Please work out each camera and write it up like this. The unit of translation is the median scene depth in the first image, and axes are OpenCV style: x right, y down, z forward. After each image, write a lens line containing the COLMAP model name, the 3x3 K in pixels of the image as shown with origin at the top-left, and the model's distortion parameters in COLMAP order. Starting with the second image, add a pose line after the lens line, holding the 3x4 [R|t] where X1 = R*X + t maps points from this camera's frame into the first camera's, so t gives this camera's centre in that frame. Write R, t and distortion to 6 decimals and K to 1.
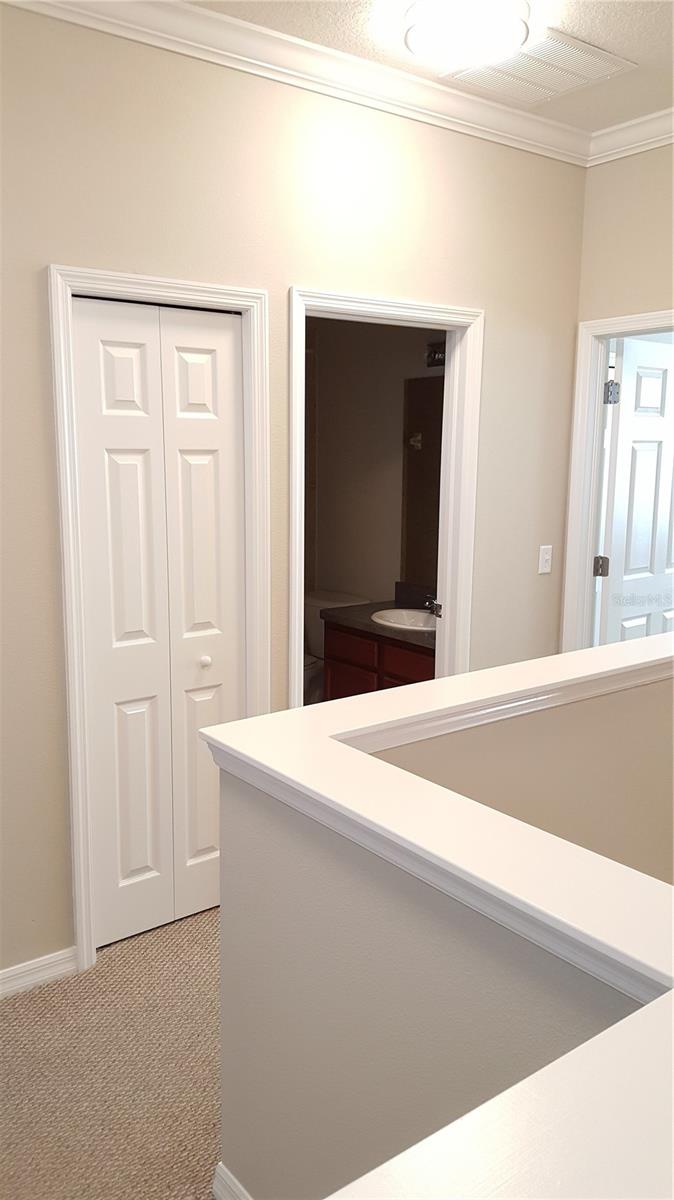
lens RADIAL K [[893.2, 0, 321.2], [0, 893.2, 599.8], [0, 0, 1]] dist [0.088443, -0.130388]
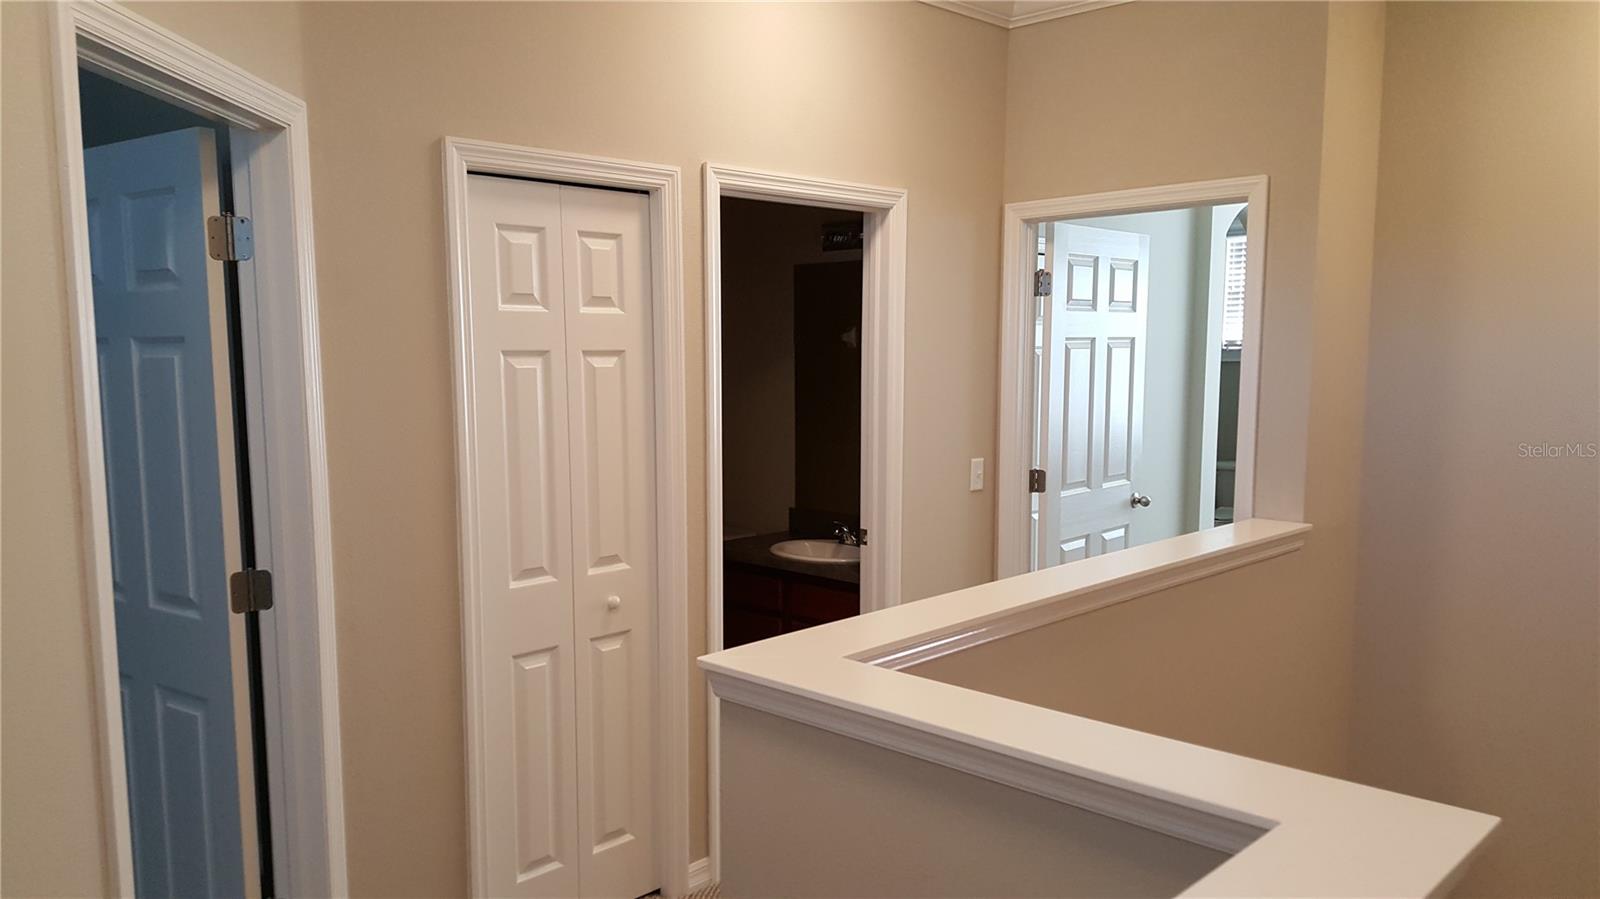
lens RADIAL K [[1190.9, 0, 764.5], [0, 1190.9, 498.1], [0, 0, 1]] dist [0.088443, -0.130388]
pose [[0.987610, -0.027775, 0.154449, -0.146941], [0.034343, 0.998608, -0.040020, 0.019234], [-0.153122, 0.044829, 0.987190, -0.114962]]
